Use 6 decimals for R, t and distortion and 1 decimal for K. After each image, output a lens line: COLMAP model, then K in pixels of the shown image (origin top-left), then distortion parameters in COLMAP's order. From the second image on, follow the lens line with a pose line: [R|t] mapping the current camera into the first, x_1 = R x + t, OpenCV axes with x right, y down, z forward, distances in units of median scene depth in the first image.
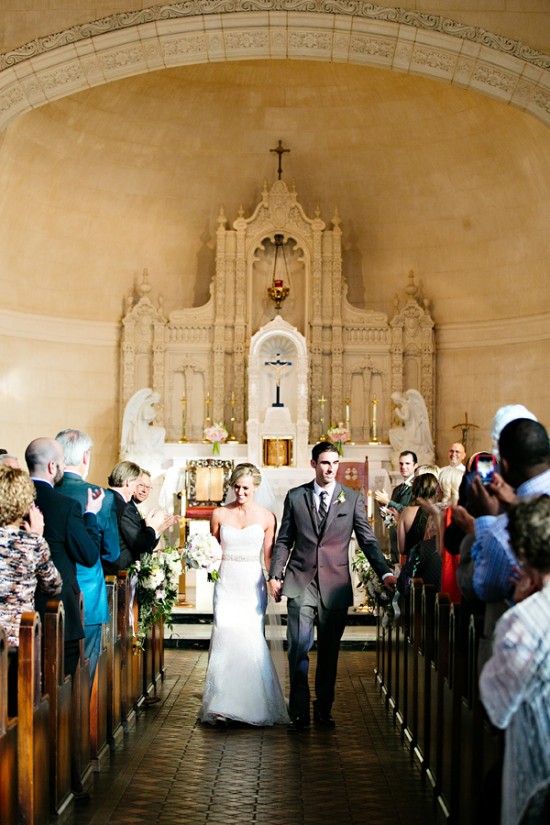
lens RADIAL K [[1645.1, 0, 275.0], [0, 1645.1, 412.5], [0, 0, 1]] dist [-0.293140, 0.080806]
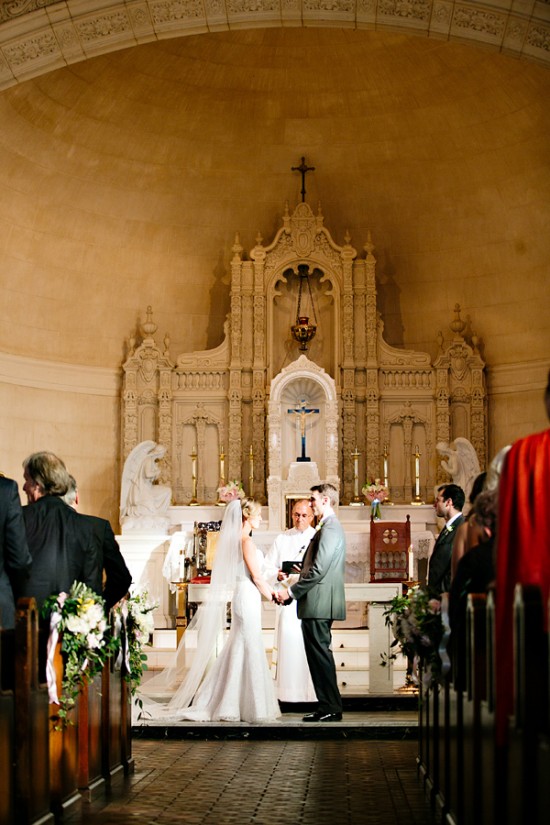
lens RADIAL K [[1645.1, 0, 275.0], [0, 1645.1, 412.5], [0, 0, 1]] dist [-0.293140, 0.080806]
pose [[0.999519, -0.013268, -0.028021, 0.010945], [0.011340, 0.997631, -0.067849, 0.028253], [0.028855, 0.067499, 0.997302, 0.144108]]
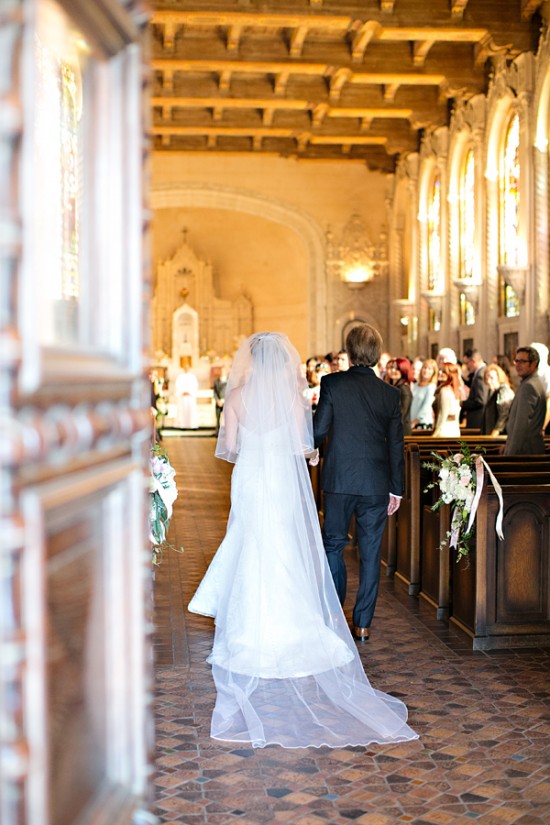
lens RADIAL K [[1127.6, 0, 247.5], [0, 1127.6, 414.4], [0, 0, 1]] dist [-0.155178, 0.047232]
pose [[0.996324, -0.011651, 0.084870, -0.047253], [0.004839, 0.996781, 0.080026, -0.029357], [-0.085529, -0.079321, 0.993173, -0.610295]]
